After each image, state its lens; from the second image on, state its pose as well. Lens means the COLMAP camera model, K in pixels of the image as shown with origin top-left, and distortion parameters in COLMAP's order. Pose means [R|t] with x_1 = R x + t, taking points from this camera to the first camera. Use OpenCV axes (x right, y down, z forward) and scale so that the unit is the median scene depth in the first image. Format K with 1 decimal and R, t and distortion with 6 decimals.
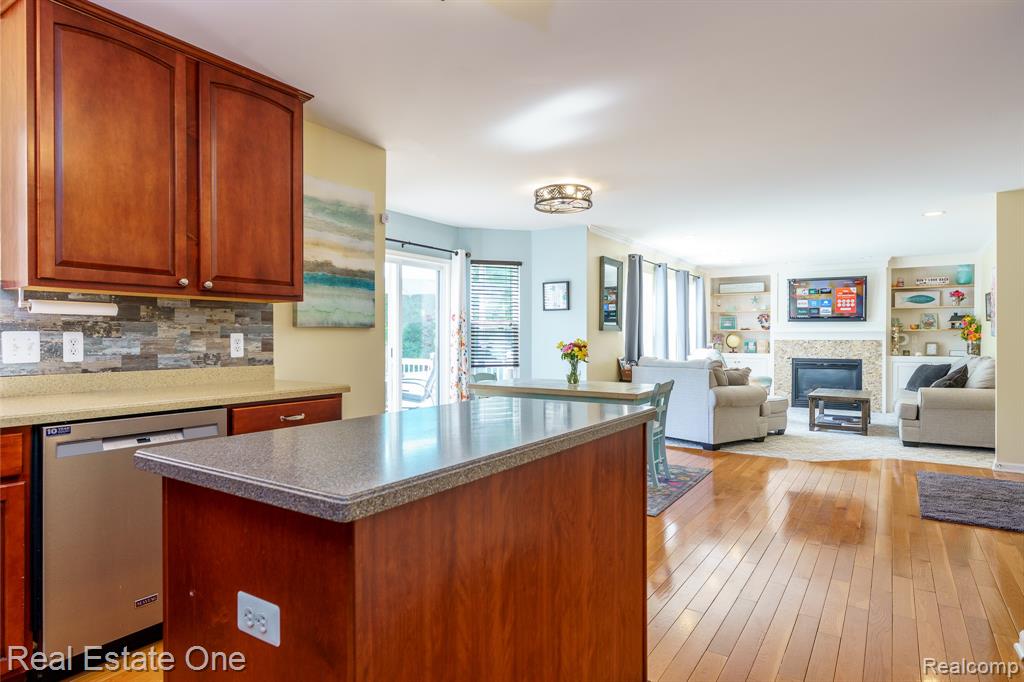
lens RADIAL K [[568.8, 0, 522.2], [0, 568.8, 345.6], [0, 0, 1]] dist [0.002727, -0.001640]
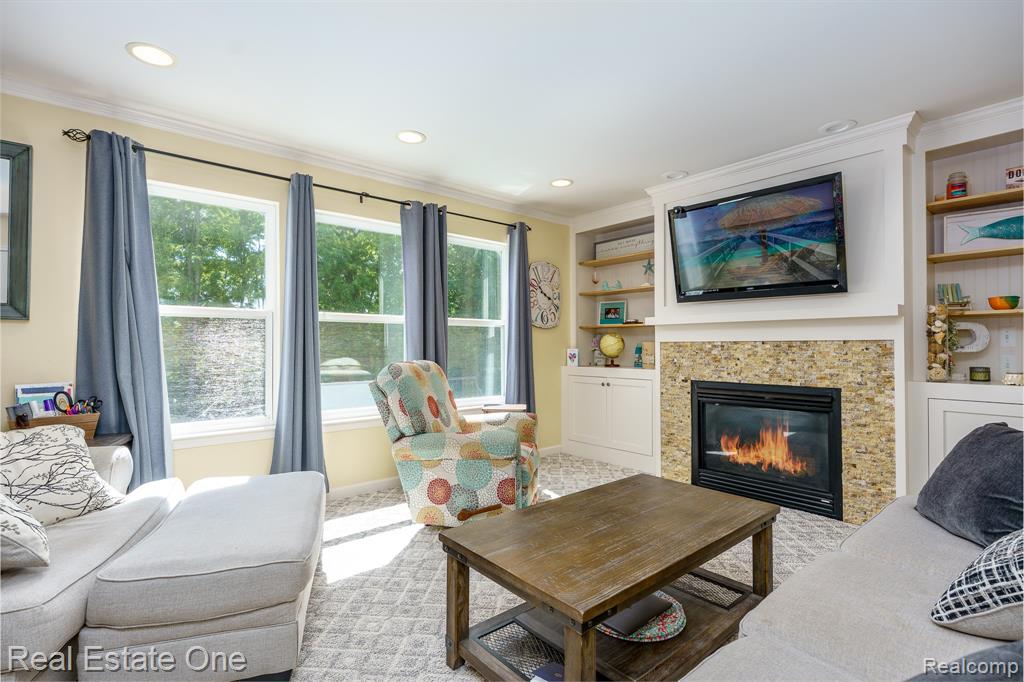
lens RADIAL K [[488.4, 0, 513.3], [0, 488.4, 346.7], [0, 0, 1]] dist [0.016827, 0.000631]
pose [[0.961657, -0.003119, -0.274237, 0.470655], [0.000382, 0.999950, -0.010035, -0.002089], [0.274254, 0.009545, 0.961610, 0.603712]]
